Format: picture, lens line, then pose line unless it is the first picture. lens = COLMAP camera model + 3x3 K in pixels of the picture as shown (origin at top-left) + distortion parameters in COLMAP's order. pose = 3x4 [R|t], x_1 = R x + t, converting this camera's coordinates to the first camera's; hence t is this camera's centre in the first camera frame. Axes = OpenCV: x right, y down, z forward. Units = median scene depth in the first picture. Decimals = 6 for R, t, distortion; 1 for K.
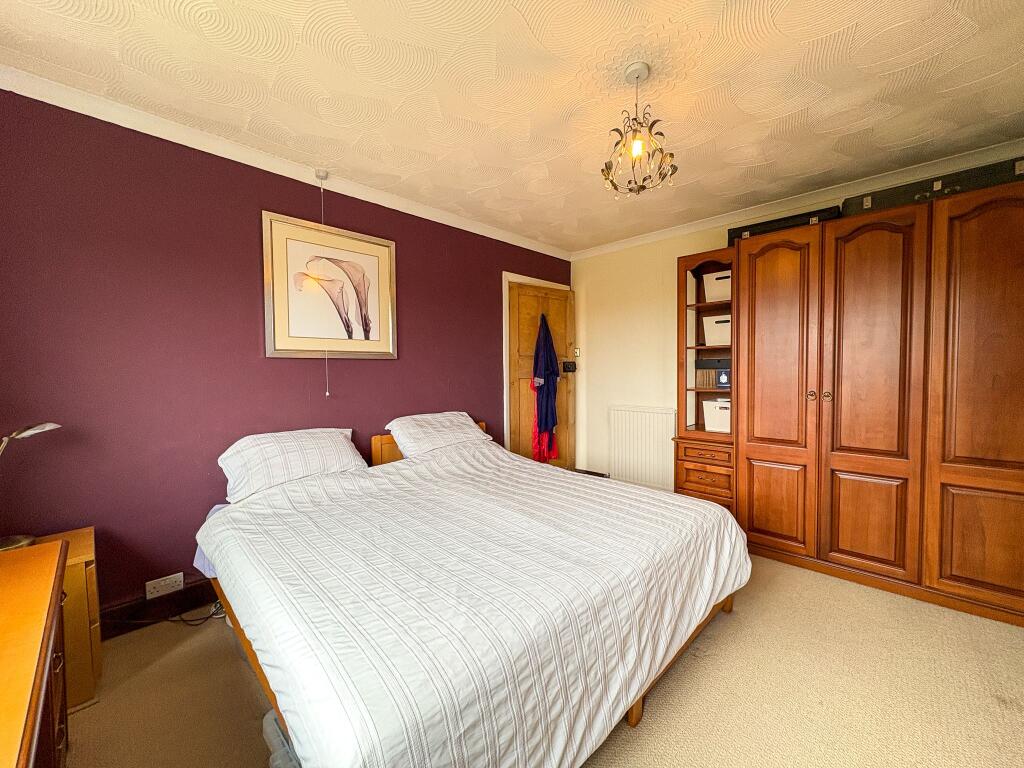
lens RADIAL K [[406.9, 0, 512.7], [0, 406.9, 383.6], [0, 0, 1]] dist [-0.000792, 0.000249]
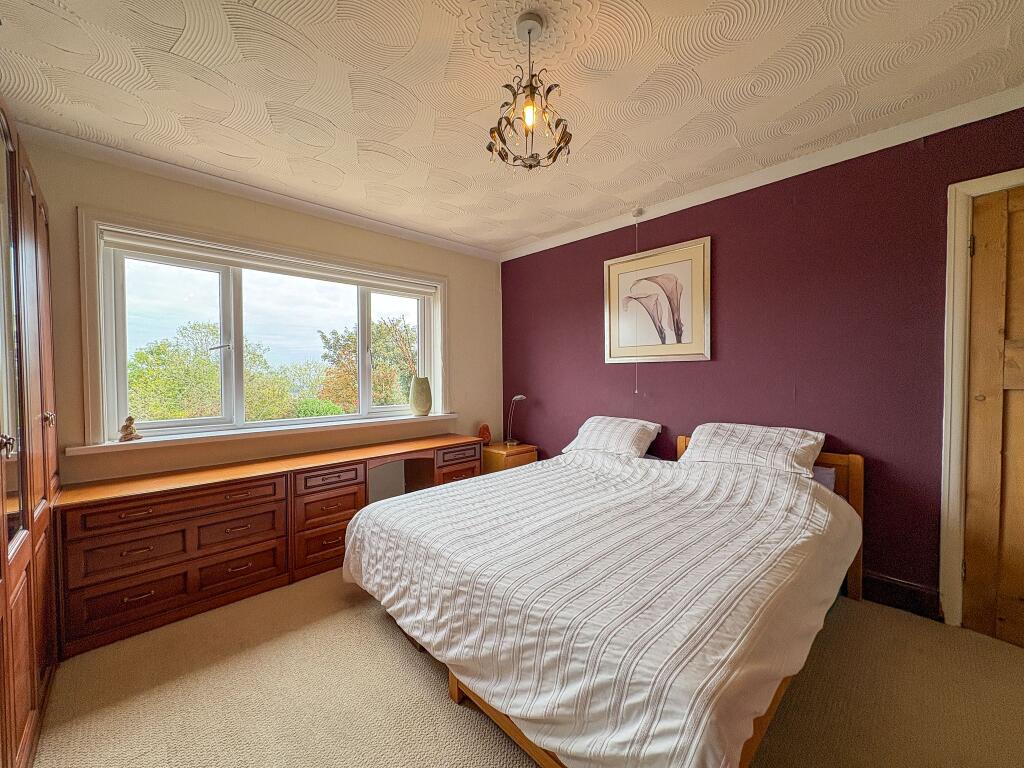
lens RADIAL K [[406.9, 0, 512.7], [0, 406.9, 383.6], [0, 0, 1]] dist [-0.000792, 0.000249]
pose [[-0.006830, 0.027639, -0.999595, 0.709915], [-0.029816, 0.999168, 0.027831, -0.020491], [0.999532, 0.029994, -0.006000, 0.595622]]
